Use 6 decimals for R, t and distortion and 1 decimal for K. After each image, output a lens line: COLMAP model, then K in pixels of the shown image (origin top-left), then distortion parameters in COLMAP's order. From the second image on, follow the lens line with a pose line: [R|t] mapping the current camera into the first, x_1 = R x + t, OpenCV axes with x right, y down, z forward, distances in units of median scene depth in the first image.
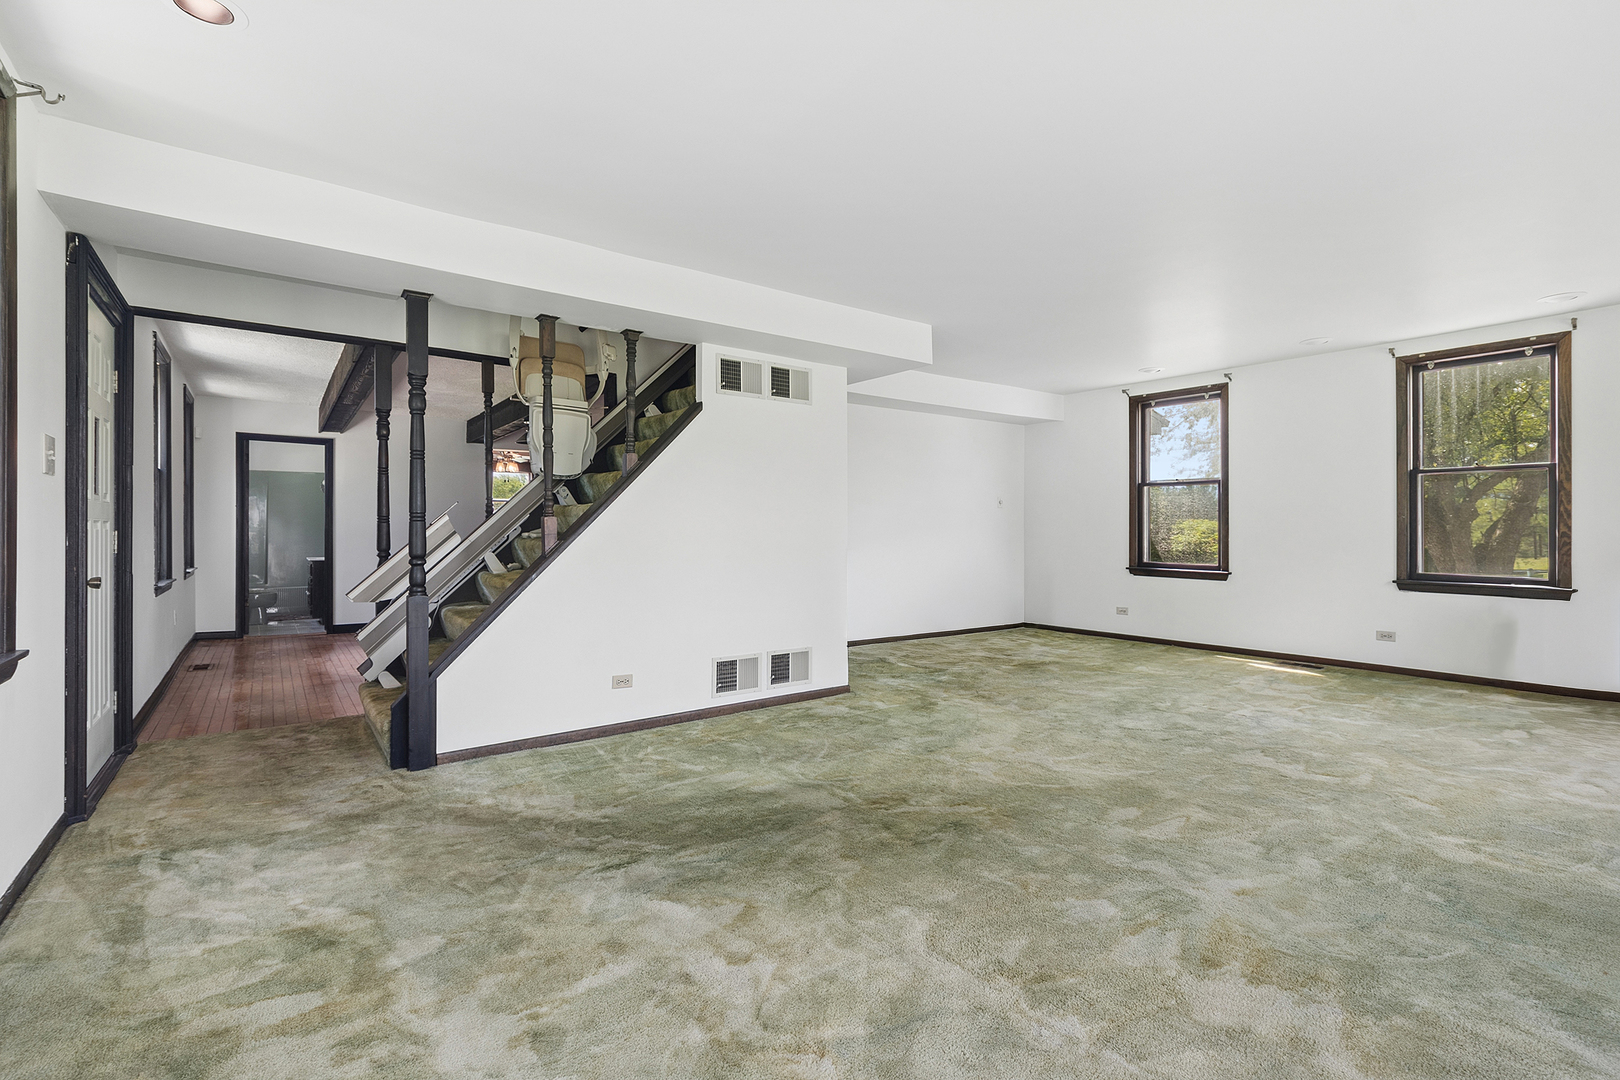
lens RADIAL K [[727.2, 0, 762.5], [0, 727.2, 526.9], [0, 0, 1]] dist [0.000949, 0.000897]
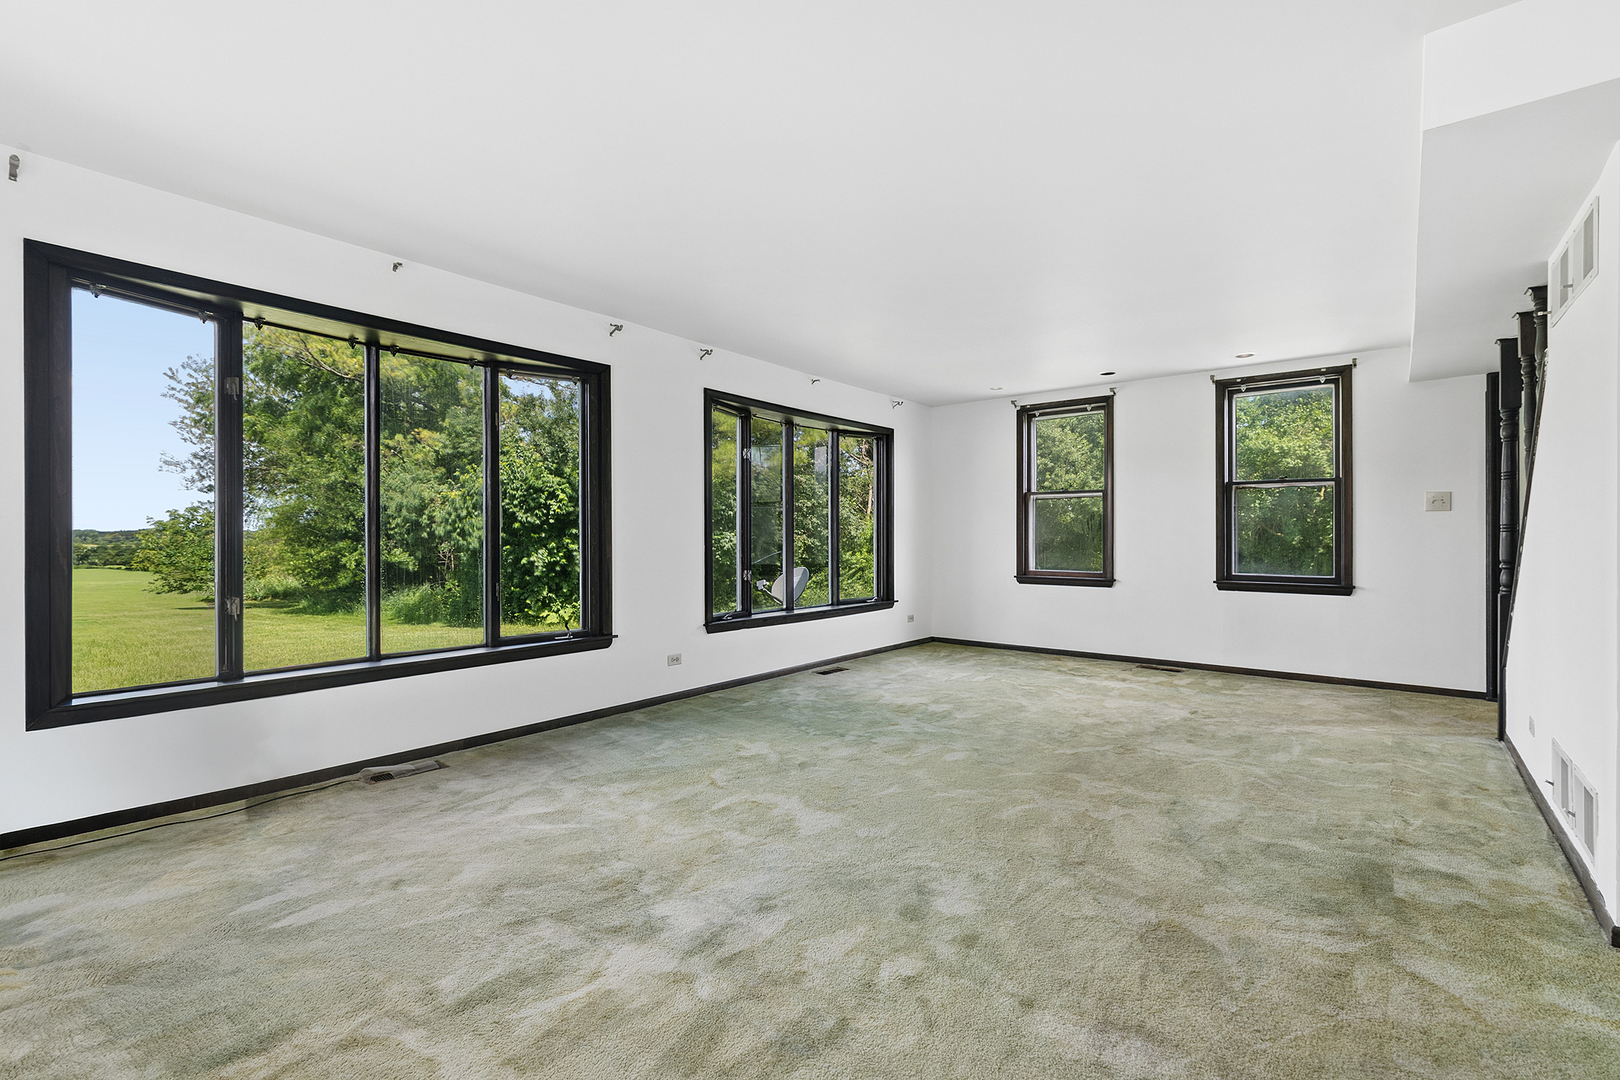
lens RADIAL K [[727.2, 0, 809.7], [0, 727.2, 538.5], [0, 0, 1]] dist [0.000949, 0.000897]
pose [[-0.953669, 0.002510, -0.300848, 0.628221], [0.005279, 0.999951, -0.008393, 0.011526], [0.300812, -0.009593, -0.953635, 1.200952]]
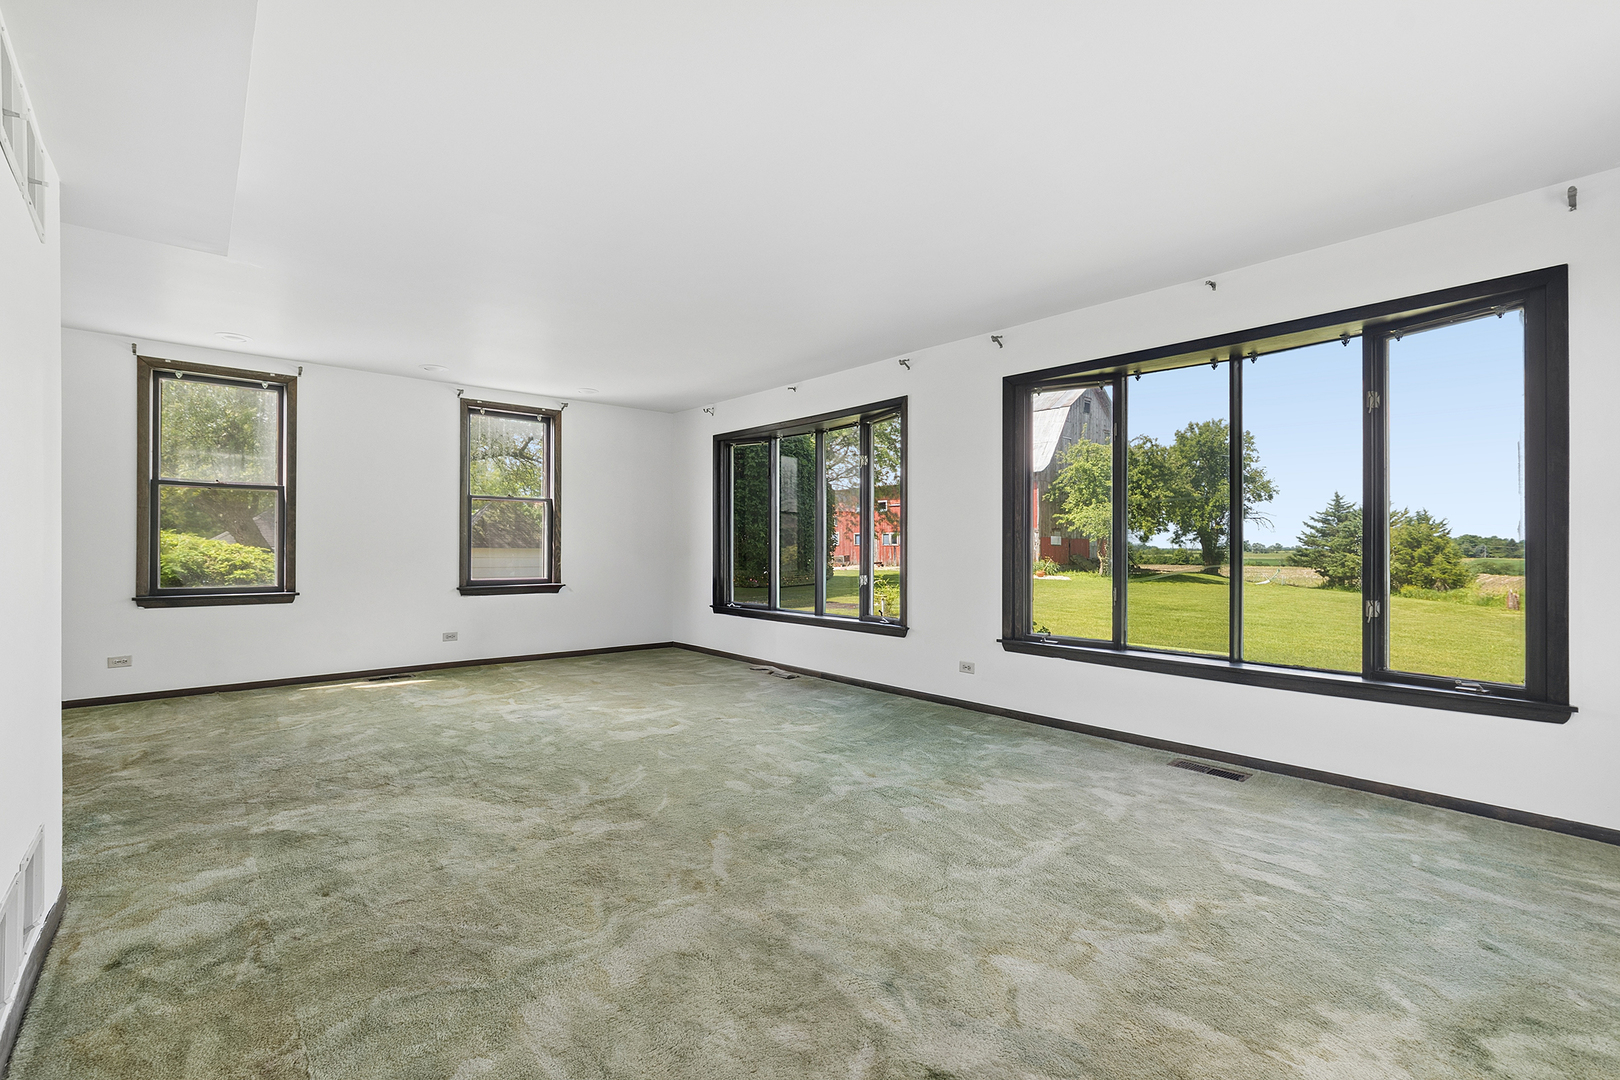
lens RADIAL K [[727.2, 0, 842.4], [0, 727.2, 555.2], [0, 0, 1]] dist [0.000949, 0.000897]
pose [[-0.147775, -0.015269, 0.988903, -0.389085], [-0.006893, 0.999872, 0.014409, -0.000346], [-0.988997, -0.004687, -0.147861, 0.564793]]
